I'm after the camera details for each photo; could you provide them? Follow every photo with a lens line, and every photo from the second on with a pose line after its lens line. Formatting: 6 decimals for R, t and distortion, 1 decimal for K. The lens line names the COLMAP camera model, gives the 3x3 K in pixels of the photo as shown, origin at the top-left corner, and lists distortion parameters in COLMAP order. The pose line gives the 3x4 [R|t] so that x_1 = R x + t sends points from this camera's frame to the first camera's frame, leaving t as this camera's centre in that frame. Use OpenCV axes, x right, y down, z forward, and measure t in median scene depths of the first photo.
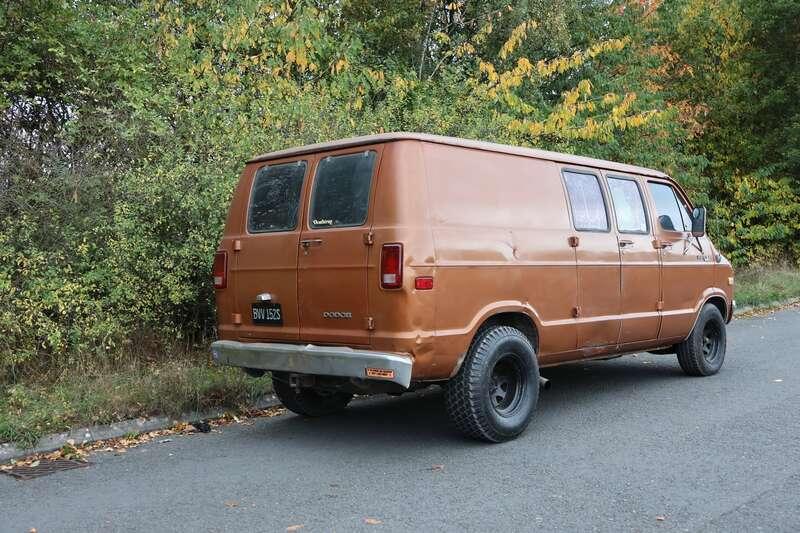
lens RADIAL K [[927.6, 0, 400.0], [0, 927.6, 266.5], [0, 0, 1]] dist [-0.026440, 0.266899]
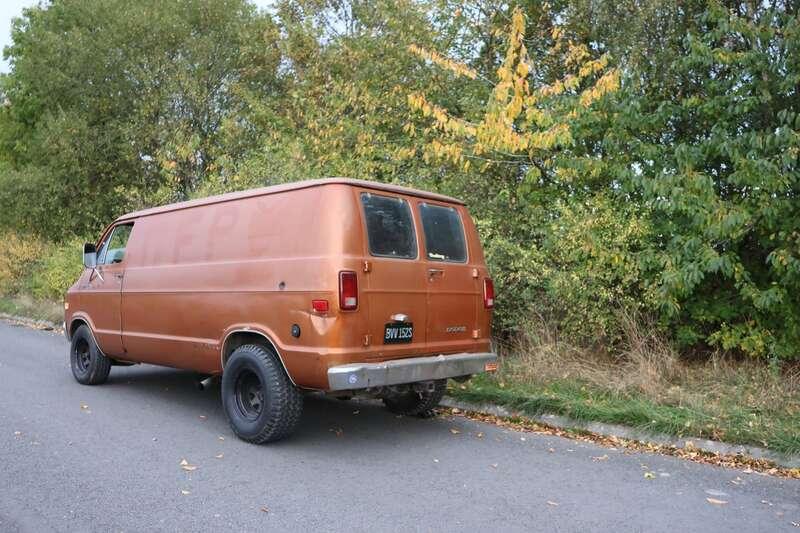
lens RADIAL K [[689.6, 0, 400.4], [0, 689.6, 276.6], [0, 0, 1]] dist [-0.135452, 0.125646]
pose [[-0.017024, 0.047496, 0.998726, -0.830393], [-0.016490, 0.998722, -0.047777, 0.020457], [-0.999719, -0.017282, -0.016219, 0.878154]]
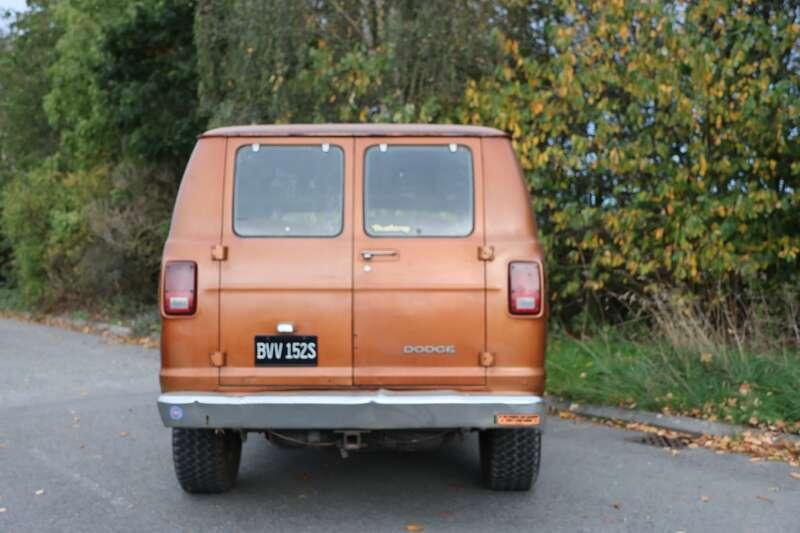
lens RADIAL K [[927.6, 0, 400.0], [0, 927.6, 266.5], [0, 0, 1]] dist [-0.026440, 0.266899]
pose [[0.721163, 0.041996, 0.691491, -0.502072], [-0.018035, 0.998961, -0.041860, 0.012698], [-0.692531, 0.017717, 0.721171, 0.364867]]
